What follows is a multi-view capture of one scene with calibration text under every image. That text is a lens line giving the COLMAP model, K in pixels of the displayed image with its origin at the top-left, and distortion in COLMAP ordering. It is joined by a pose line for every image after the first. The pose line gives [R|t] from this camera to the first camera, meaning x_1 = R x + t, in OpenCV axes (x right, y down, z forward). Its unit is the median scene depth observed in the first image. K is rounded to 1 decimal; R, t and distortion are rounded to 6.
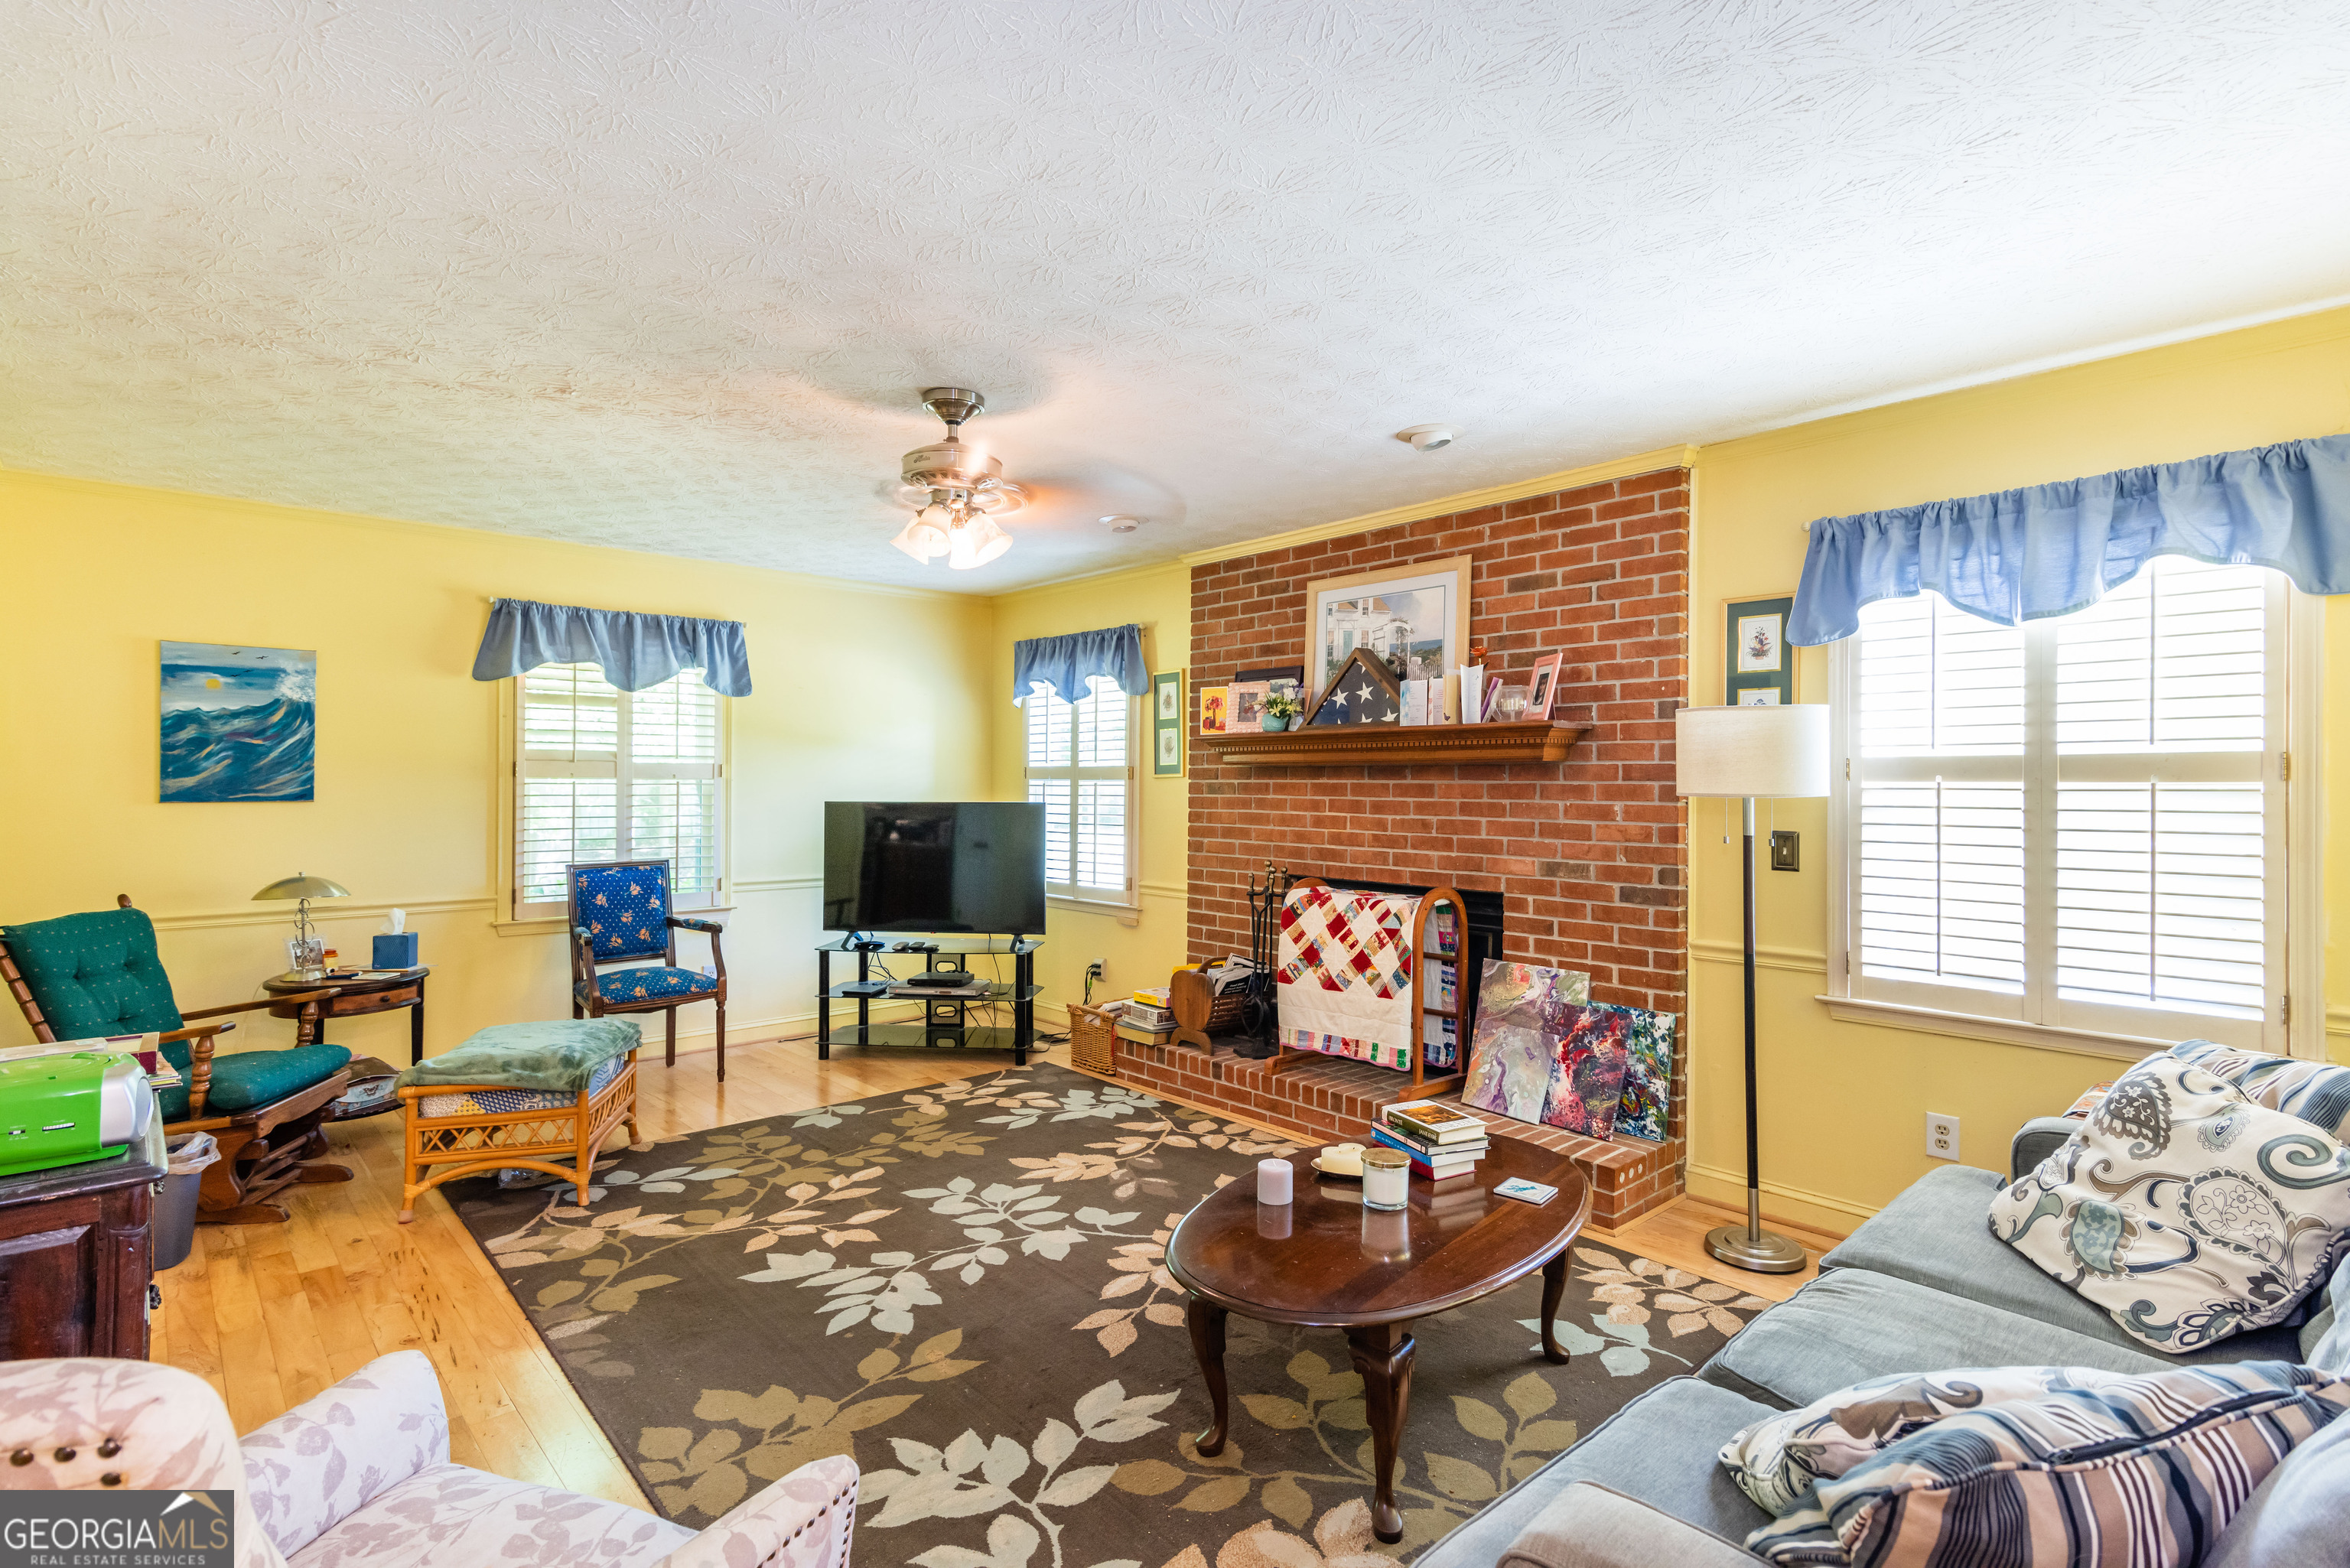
lens RADIAL K [[1128.1, 0, 1174.7], [0, 1128.1, 779.3], [0, 0, 1]] dist [0.013895, -0.000642]
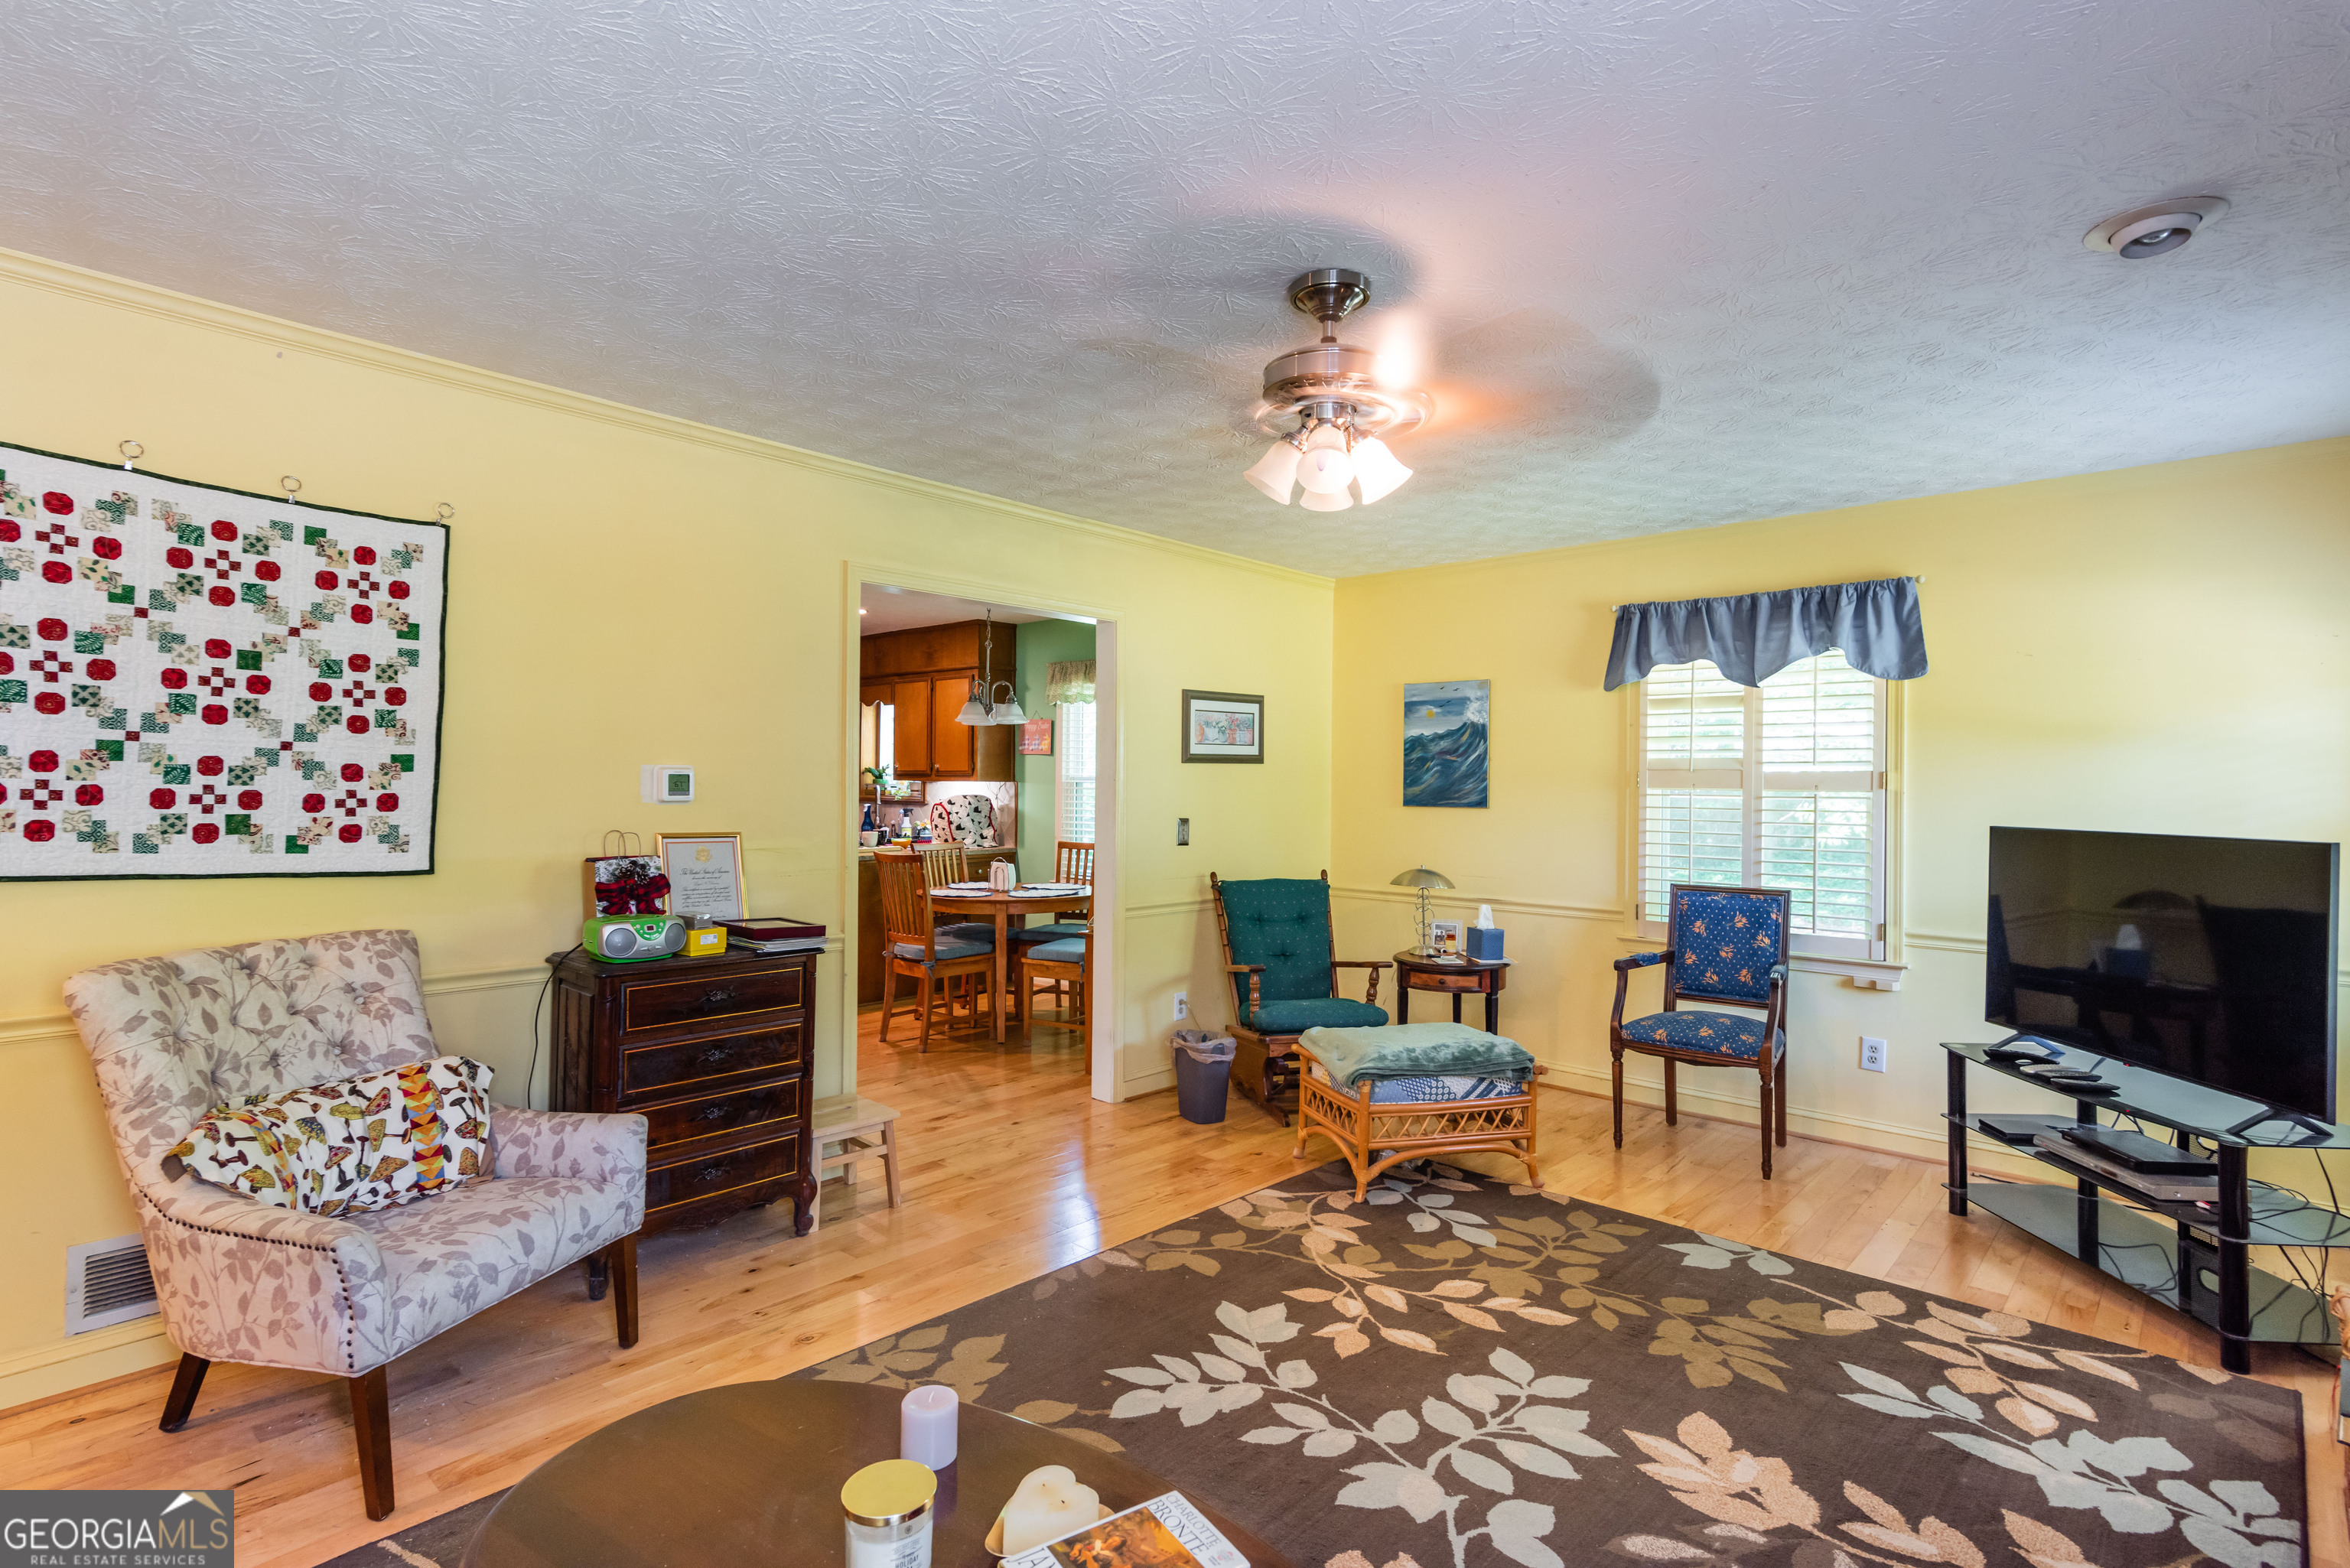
lens RADIAL K [[1153.1, 0, 1183.3], [0, 1153.1, 789.8], [0, 0, 1]] dist [0.019337, 0.000083]
pose [[0.090645, 0.003666, -0.995877, 0.425243], [-0.006291, 0.999975, 0.003108, -0.001130], [0.995863, 0.005983, 0.090666, 0.619993]]
